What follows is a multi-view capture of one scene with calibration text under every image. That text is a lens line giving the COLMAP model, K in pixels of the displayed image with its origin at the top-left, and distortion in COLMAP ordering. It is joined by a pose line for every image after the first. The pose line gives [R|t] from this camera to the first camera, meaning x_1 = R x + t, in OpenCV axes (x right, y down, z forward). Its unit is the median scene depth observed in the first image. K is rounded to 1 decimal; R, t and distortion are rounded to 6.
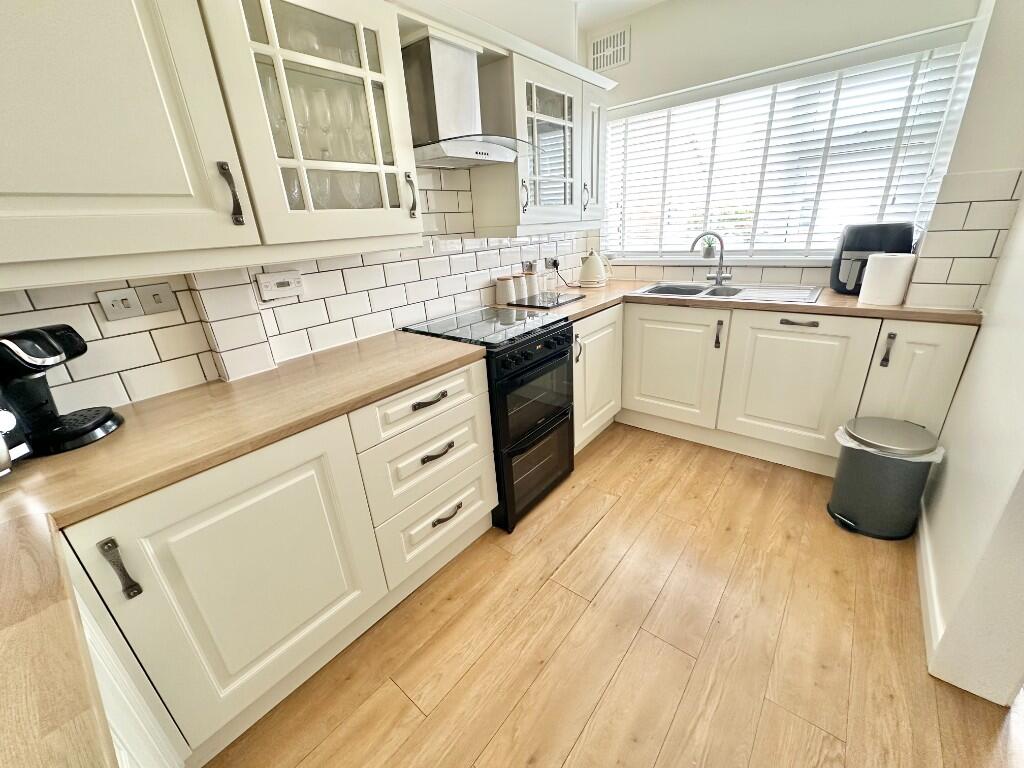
lens RADIAL K [[412.0, 0, 513.2], [0, 412.0, 383.1], [0, 0, 1]] dist [-0.000570, 0.000496]
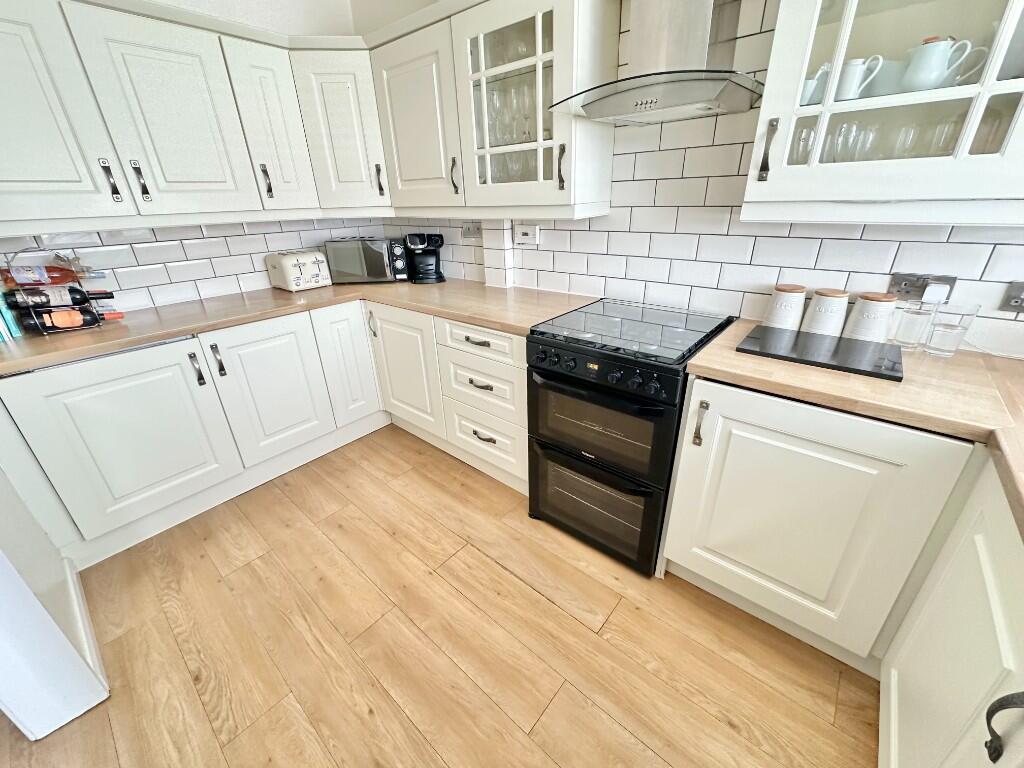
lens RADIAL K [[409.8, 0, 512.0], [0, 409.8, 384.0], [0, 0, 1]] dist [-0.001054, 0.000197]
pose [[-0.025389, 0.469598, -0.882515, 0.959673], [-0.338209, 0.826708, 0.449633, -0.447977], [0.940729, 0.309890, 0.137833, 0.956551]]
